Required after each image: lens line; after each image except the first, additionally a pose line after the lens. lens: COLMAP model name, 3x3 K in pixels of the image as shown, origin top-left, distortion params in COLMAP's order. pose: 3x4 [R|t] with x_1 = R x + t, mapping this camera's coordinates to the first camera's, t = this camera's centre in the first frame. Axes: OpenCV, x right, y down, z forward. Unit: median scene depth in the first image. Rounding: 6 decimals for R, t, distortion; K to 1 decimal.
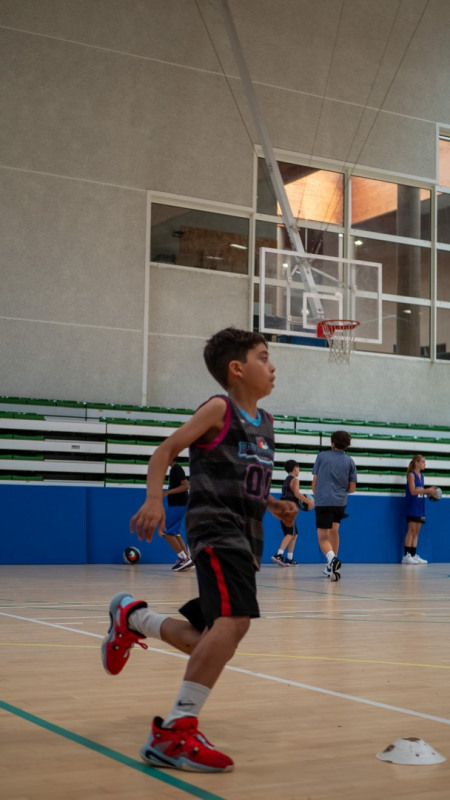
lens RADIAL K [[1208.1, 0, 225.0], [0, 1208.1, 400.0], [0, 0, 1]] dist [-0.009878, -0.085020]
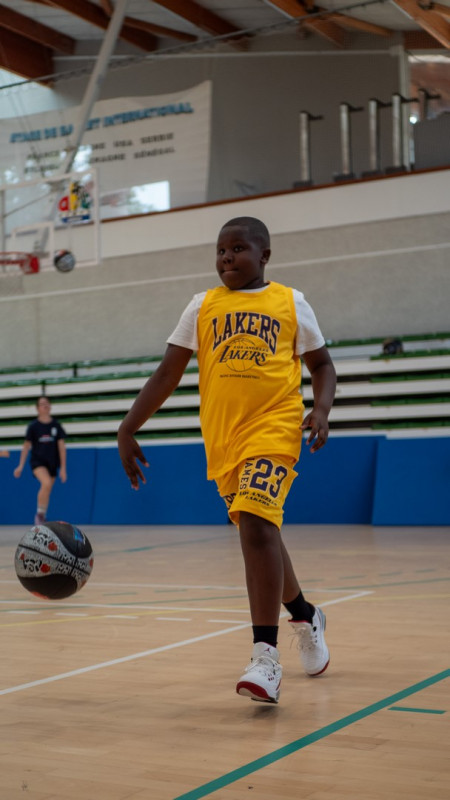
lens RADIAL K [[1208.1, 0, 225.0], [0, 1208.1, 400.0], [0, 0, 1]] dist [-0.009878, -0.085020]
pose [[0.494143, -0.071495, -0.866436, 0.670373], [0.120150, 0.992665, -0.013387, 0.050825], [0.861038, -0.097487, 0.499109, 0.530305]]
